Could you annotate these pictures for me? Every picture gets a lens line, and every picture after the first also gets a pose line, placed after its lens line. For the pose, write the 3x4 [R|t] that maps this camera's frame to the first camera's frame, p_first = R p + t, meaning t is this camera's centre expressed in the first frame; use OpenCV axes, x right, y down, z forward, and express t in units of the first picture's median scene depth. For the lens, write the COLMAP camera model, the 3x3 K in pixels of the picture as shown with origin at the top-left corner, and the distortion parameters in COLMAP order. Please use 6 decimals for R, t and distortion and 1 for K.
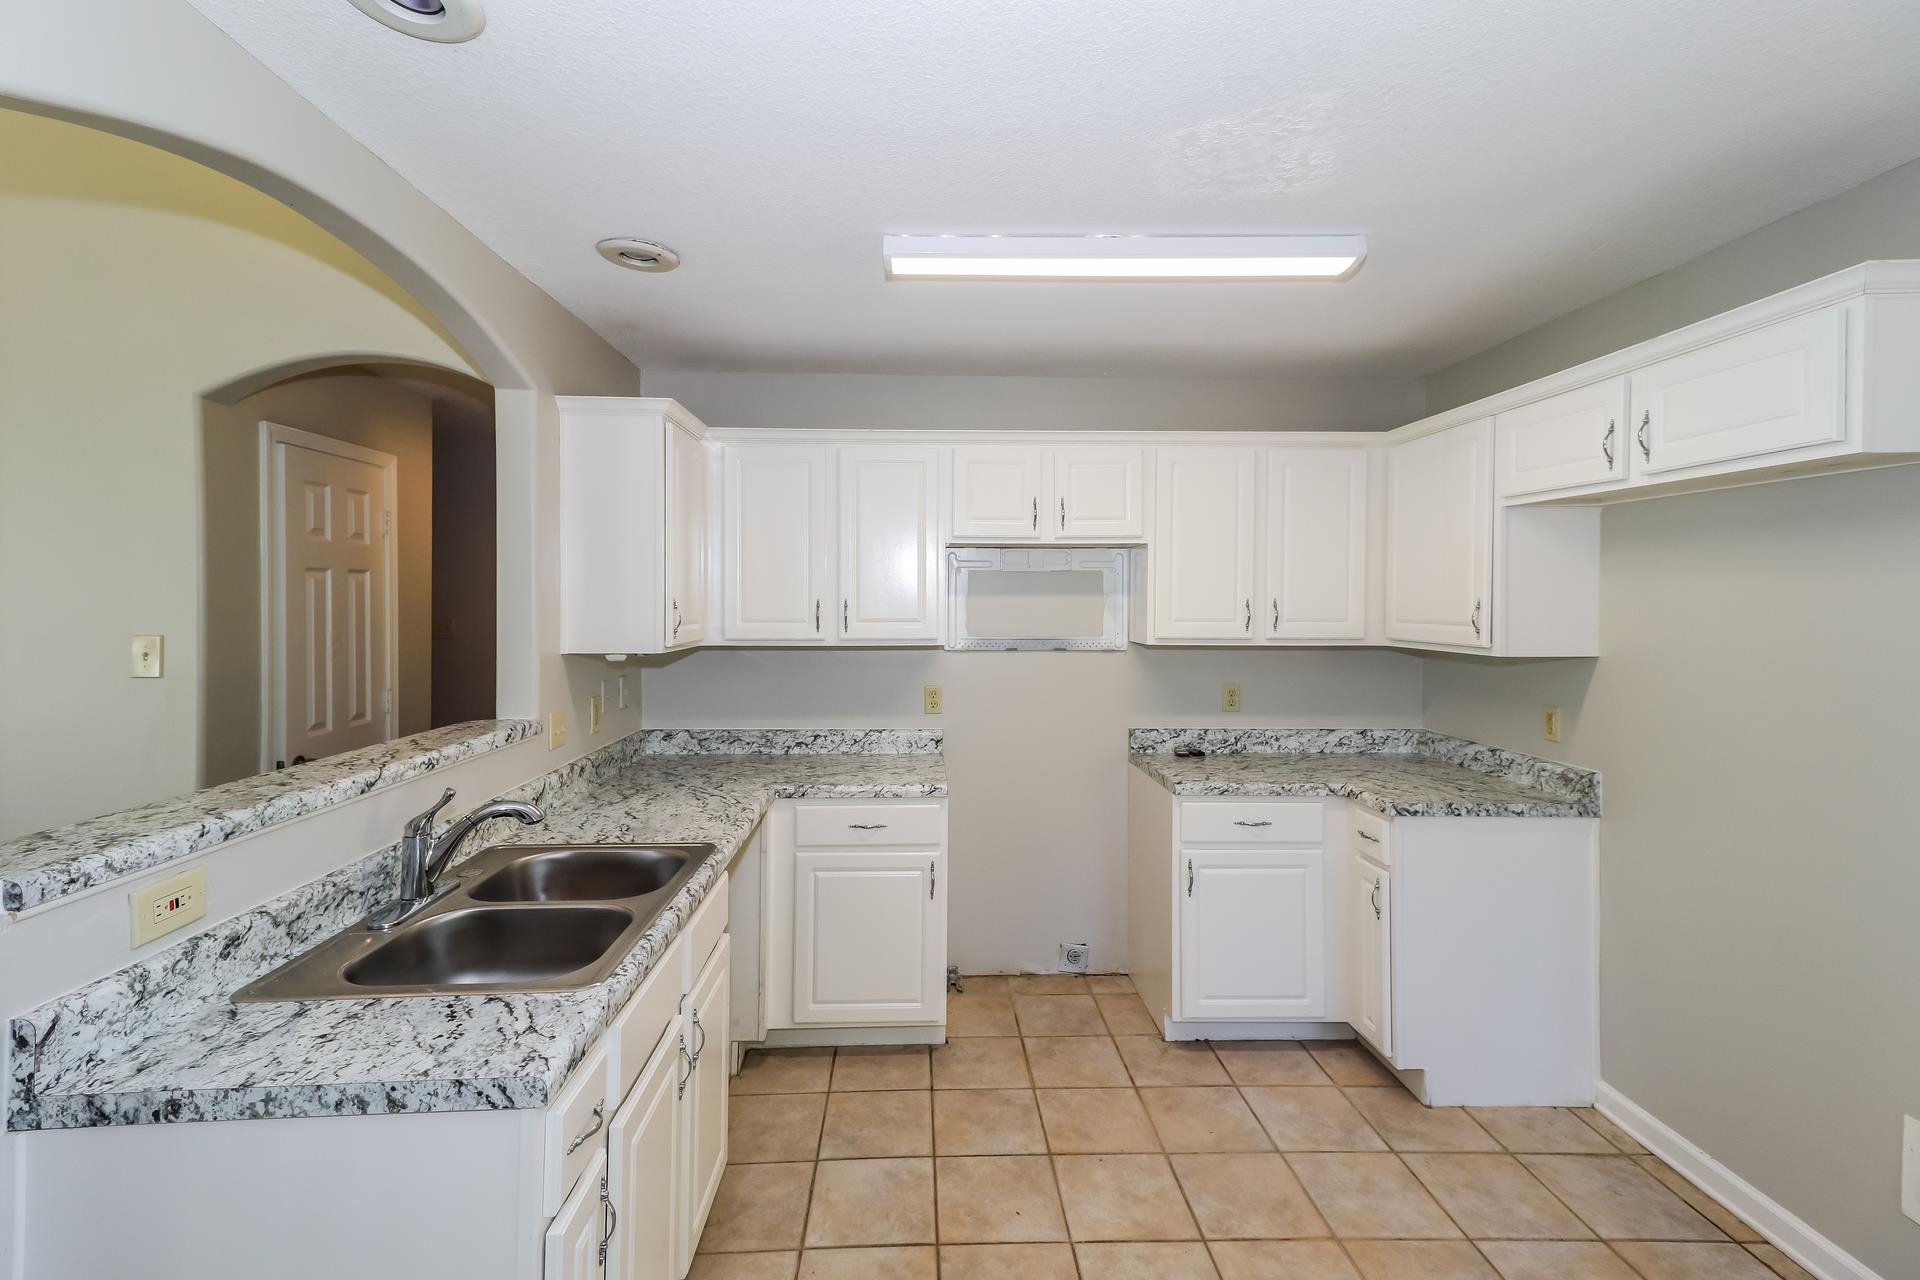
lens RADIAL K [[873.5, 0, 957.6], [0, 873.5, 600.5], [0, 0, 1]] dist [0.038995, -0.000355]
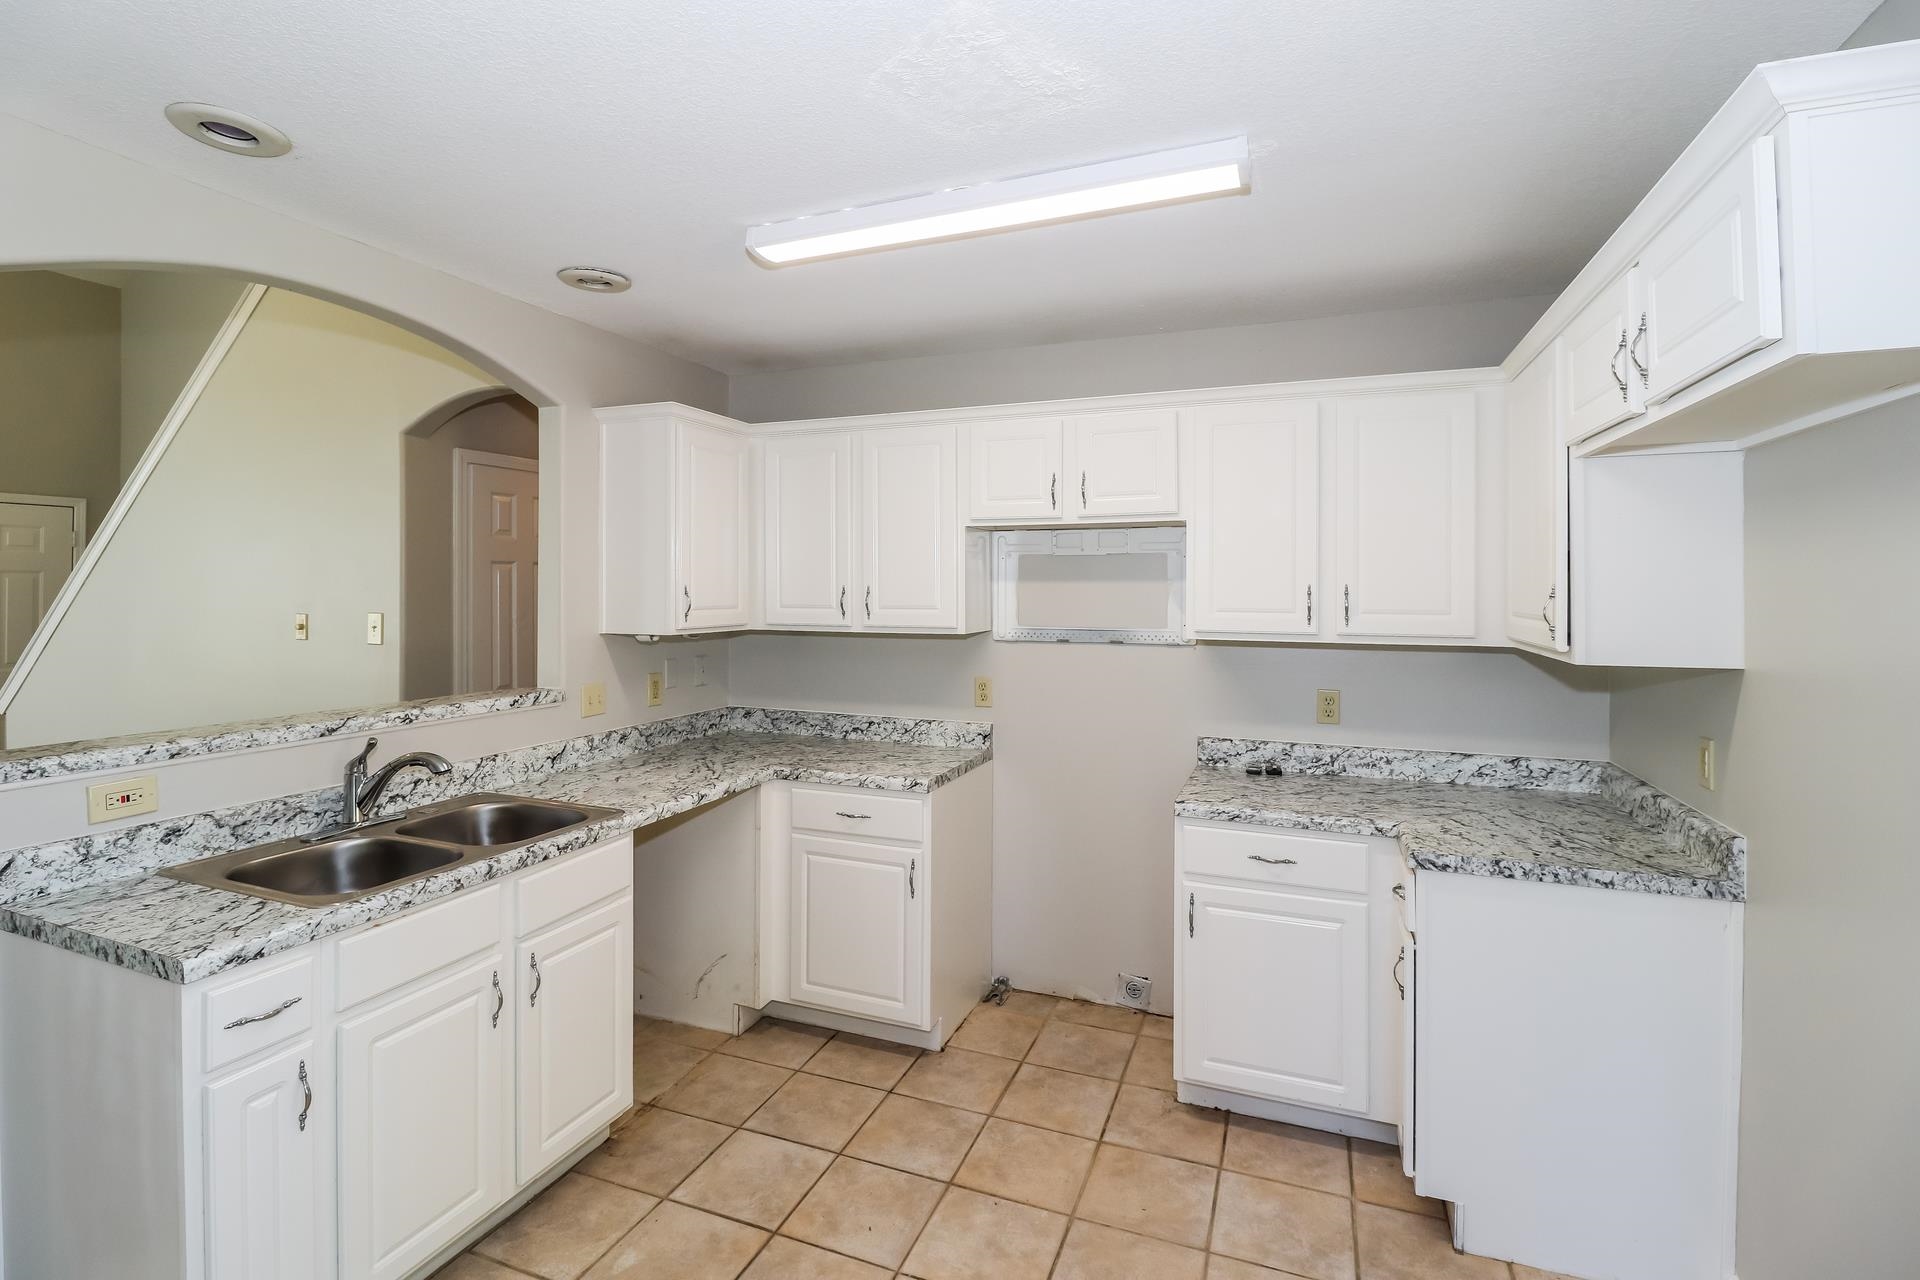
lens RADIAL K [[909.5, 0, 955.8], [0, 909.5, 574.7], [0, 0, 1]] dist [-0.000337, -0.008445]
pose [[0.912758, -0.005130, -0.408468, 0.425034], [-0.000943, 0.999892, -0.014665, 0.001212], [0.408499, 0.013771, 0.912655, 0.107606]]
